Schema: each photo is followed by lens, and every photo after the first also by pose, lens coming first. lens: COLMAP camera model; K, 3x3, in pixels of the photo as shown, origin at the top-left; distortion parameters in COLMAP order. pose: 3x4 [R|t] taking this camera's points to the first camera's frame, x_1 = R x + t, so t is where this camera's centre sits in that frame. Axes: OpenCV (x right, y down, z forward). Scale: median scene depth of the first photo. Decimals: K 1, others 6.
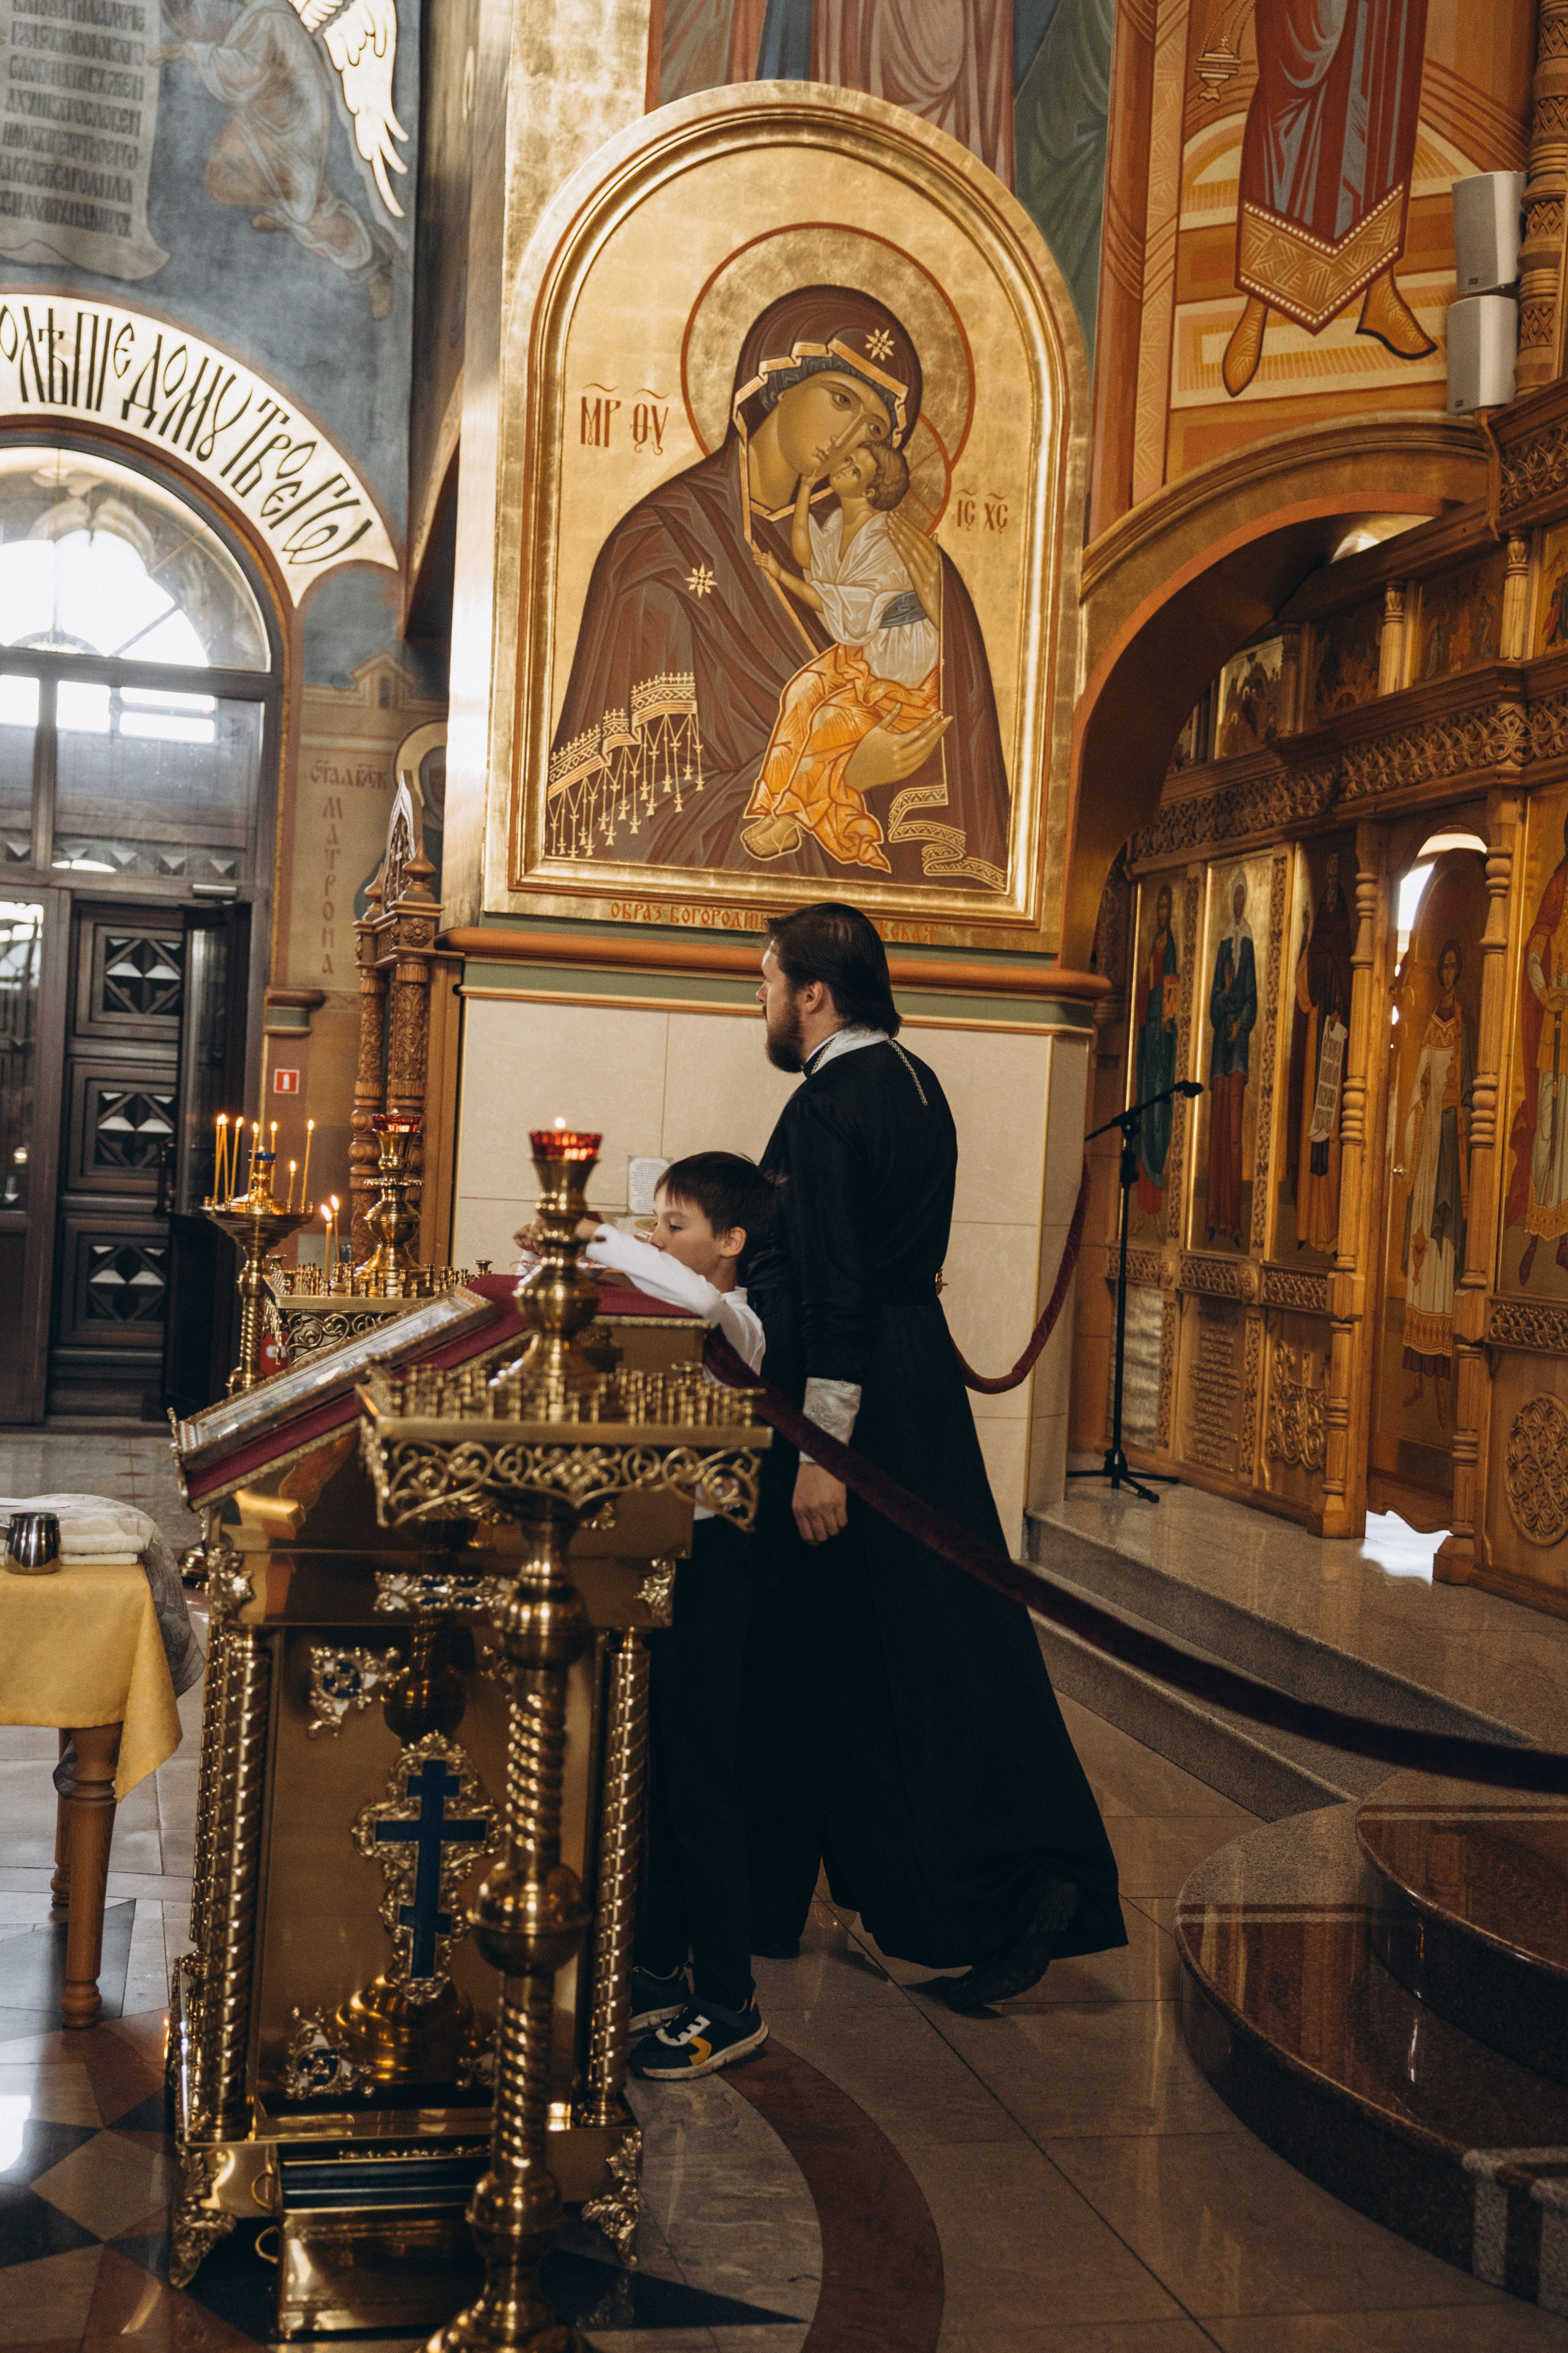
lens RADIAL K [[2747.7, 0, 765.8], [0, 2747.7, 1169.5], [0, 0, 1]] dist [0.121172, 0.000000]
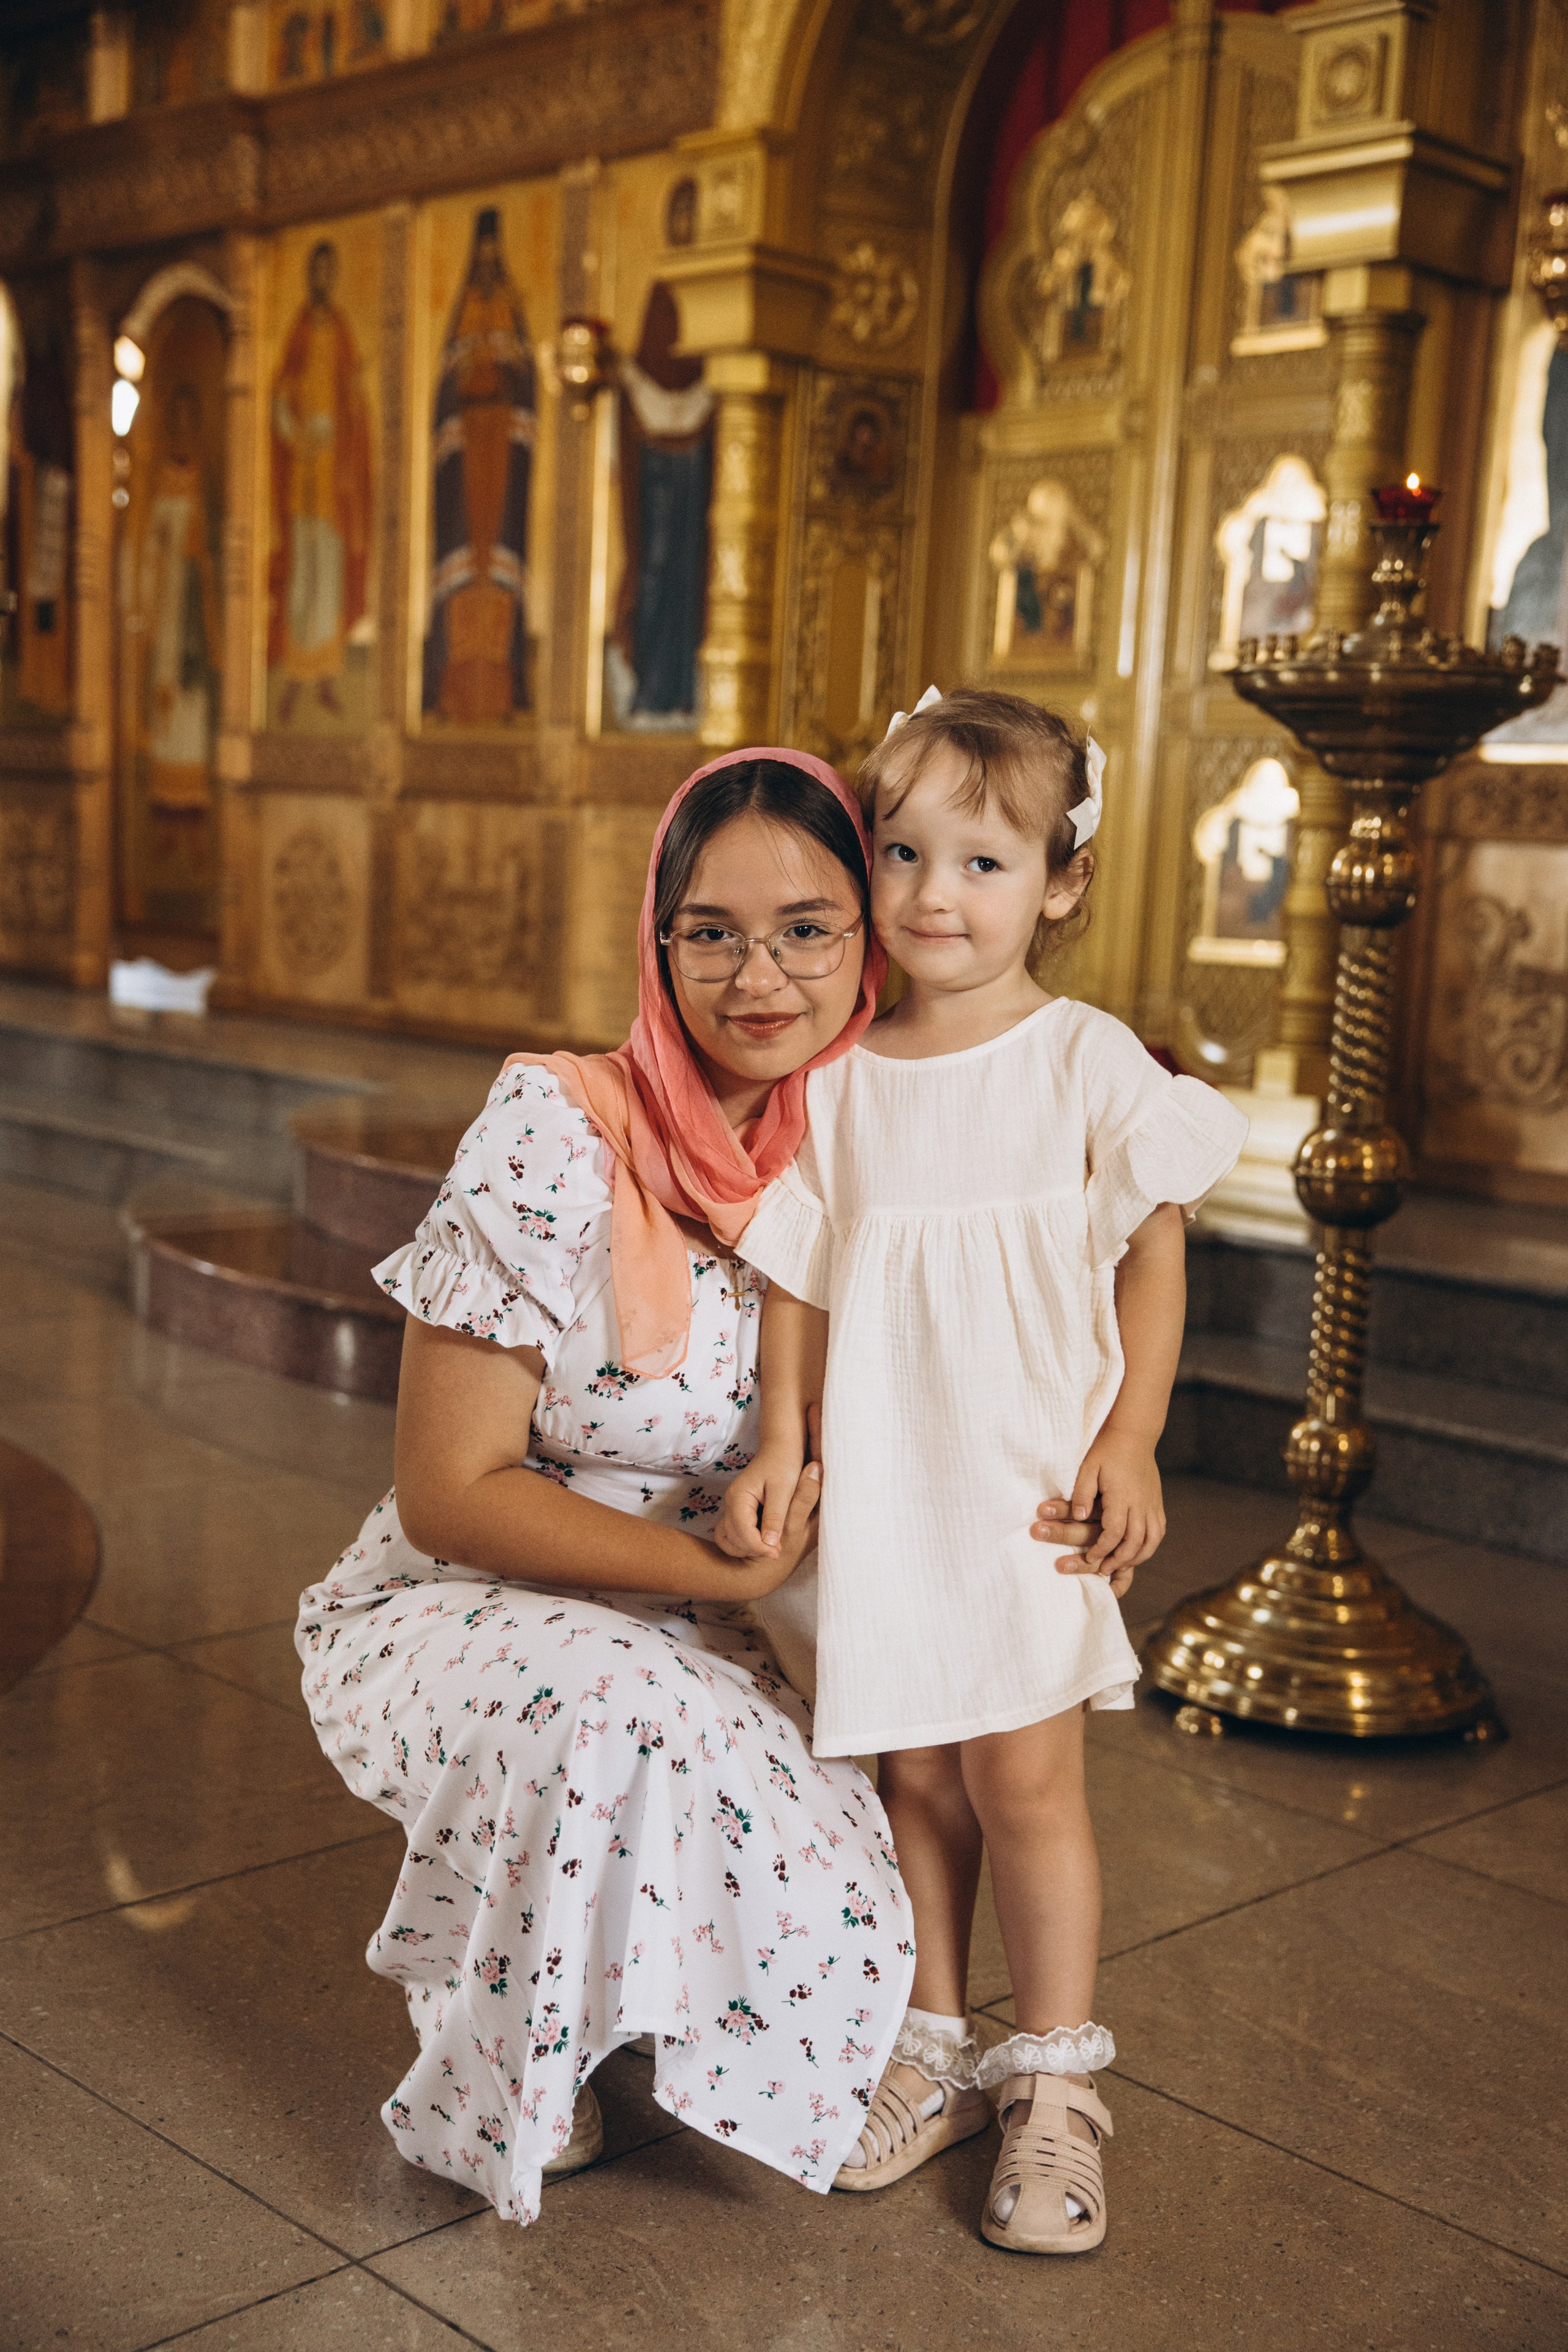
lens RADIAL K [[2758.1, 0, 782.2], [0, 2758.1, 1182.8], [0, 0, 1]] dist [0.140368, 0.000000]
pose [[0.858913, -0.069530, 0.507379, -0.101080], [-0.004155, 0.989762, 0.142669, 0.055110], [-0.512104, -0.124649, 0.849830, -0.018166]]
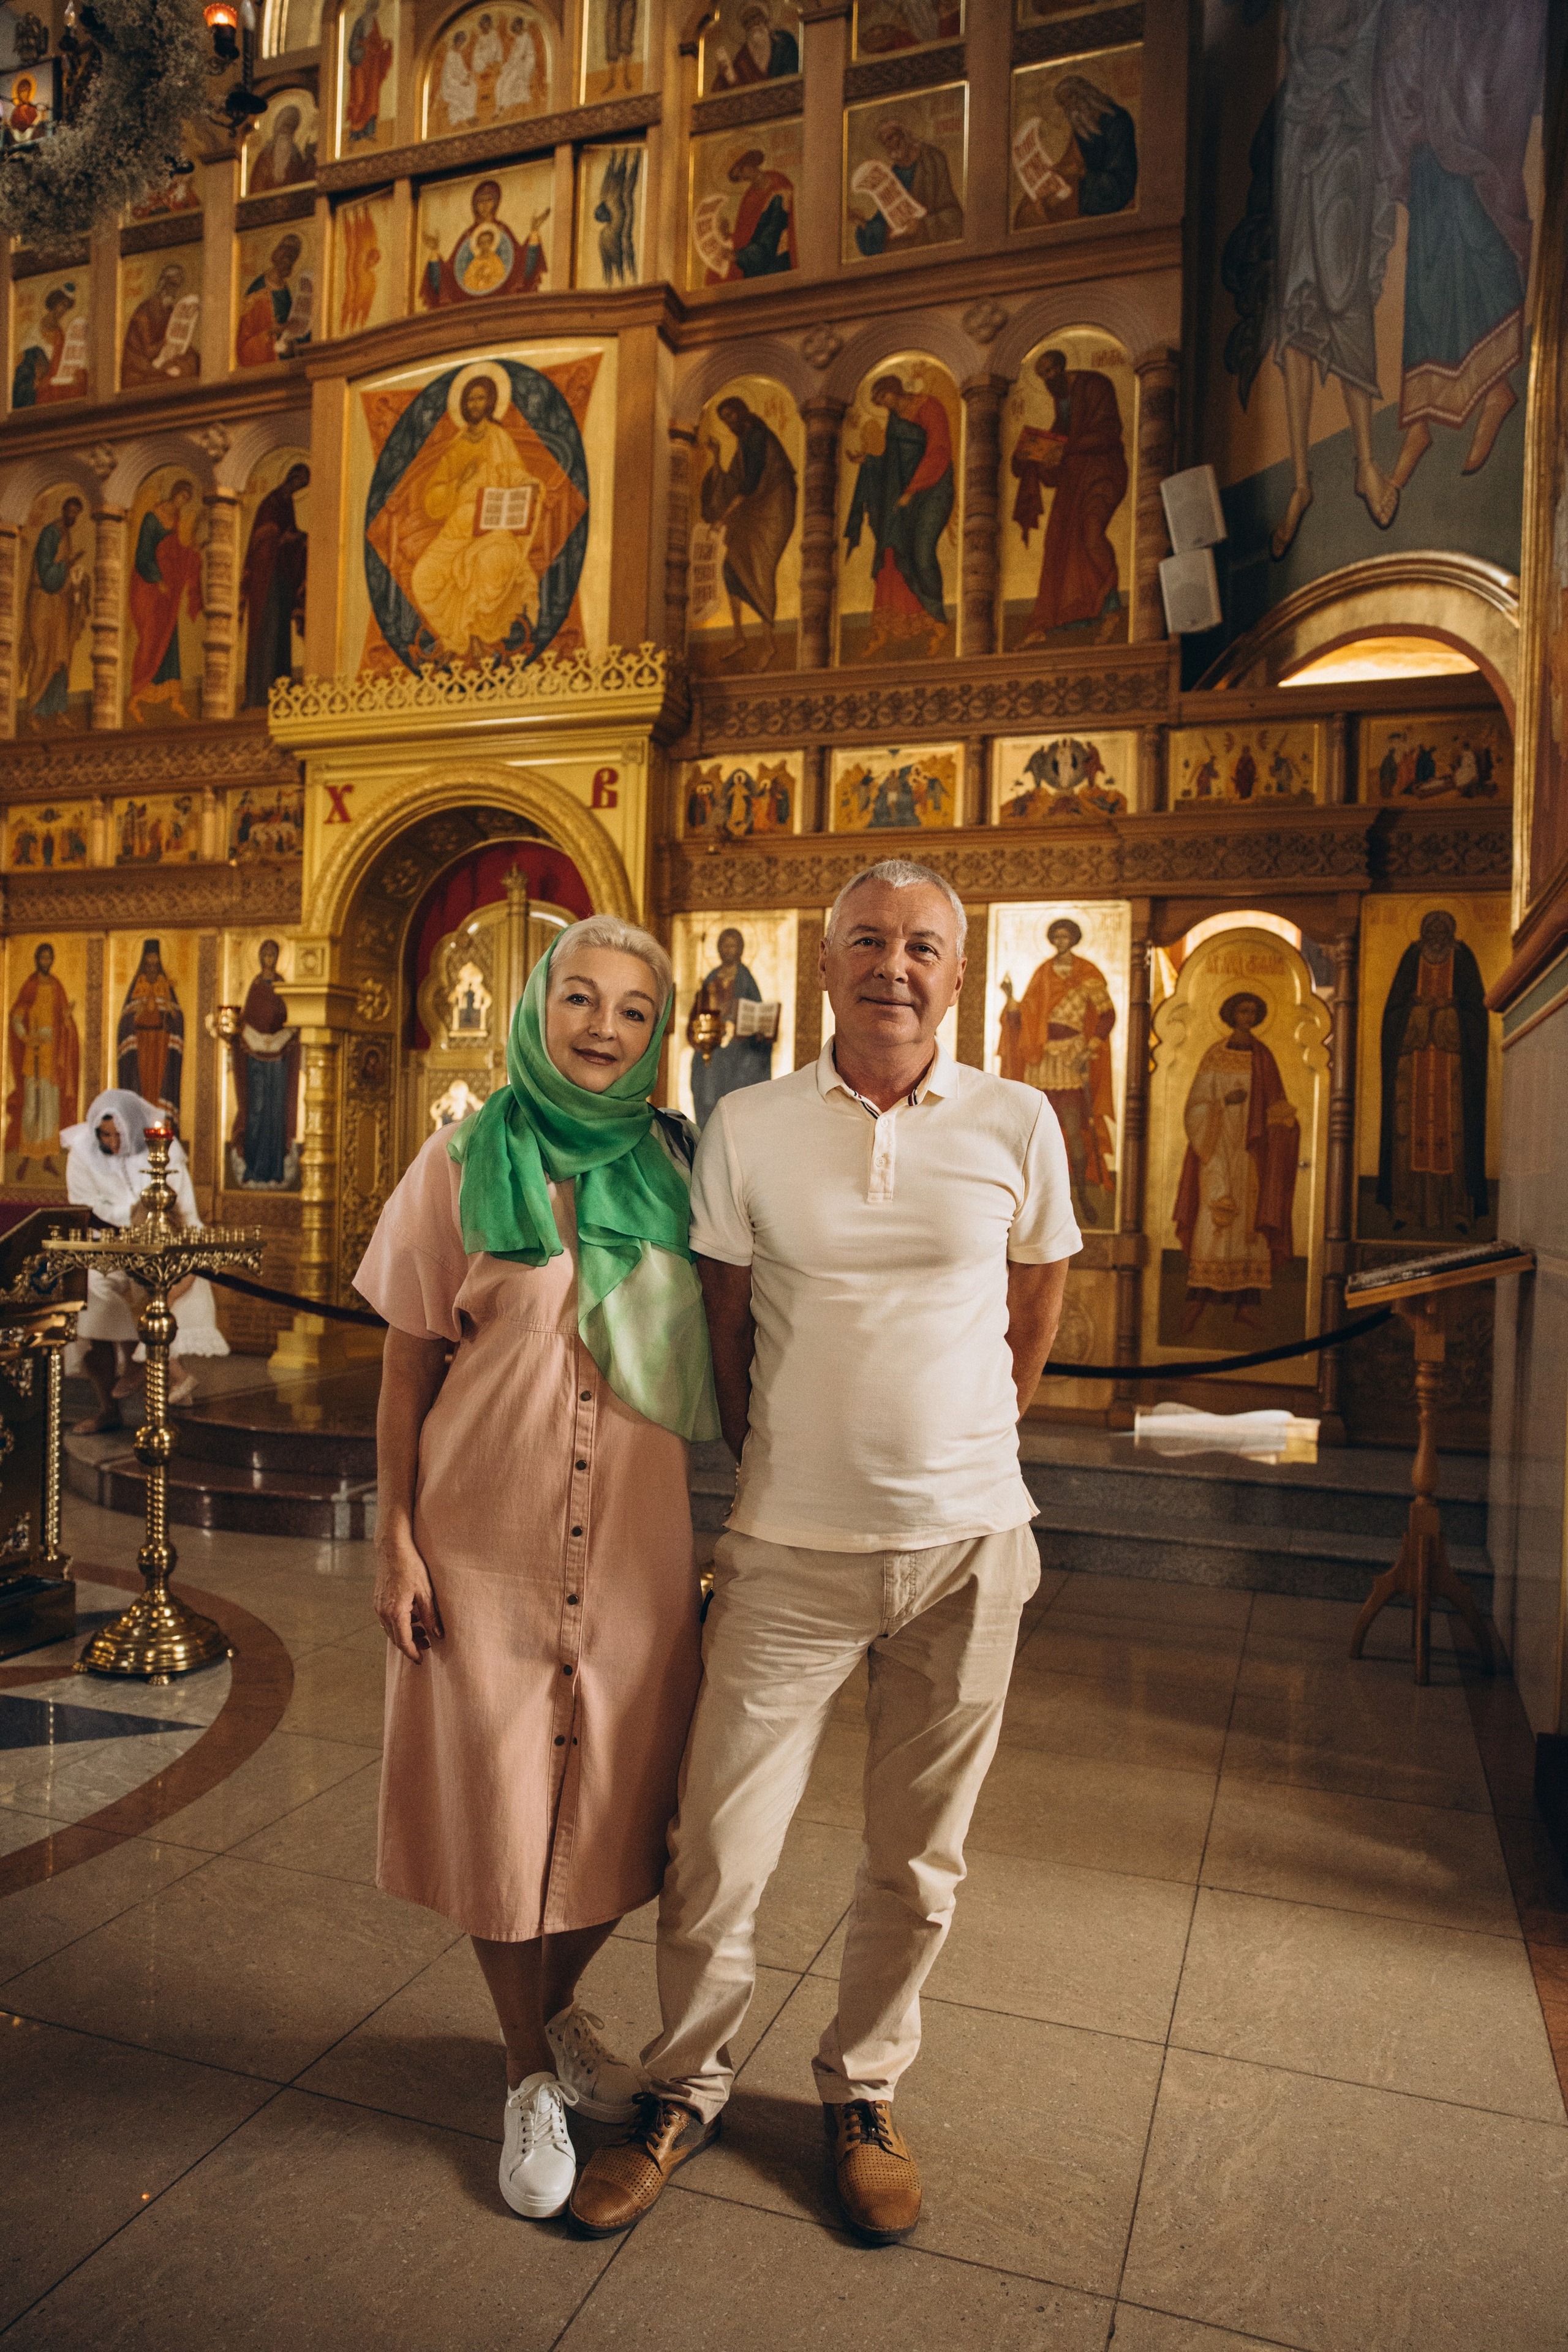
lens RADIAL K [[1587.8, 0, 775.7], [0, 1587.8, 1182.0], [0, 0, 1]] dist [-0.041410, 0.029441]
pose [[0.550080, -0.049245, 0.833659, -0.340476], [0.008375, 0.998535, 0.053459, -0.013053], [-0.835070, -0.022425, 0.549686, -0.084095]]
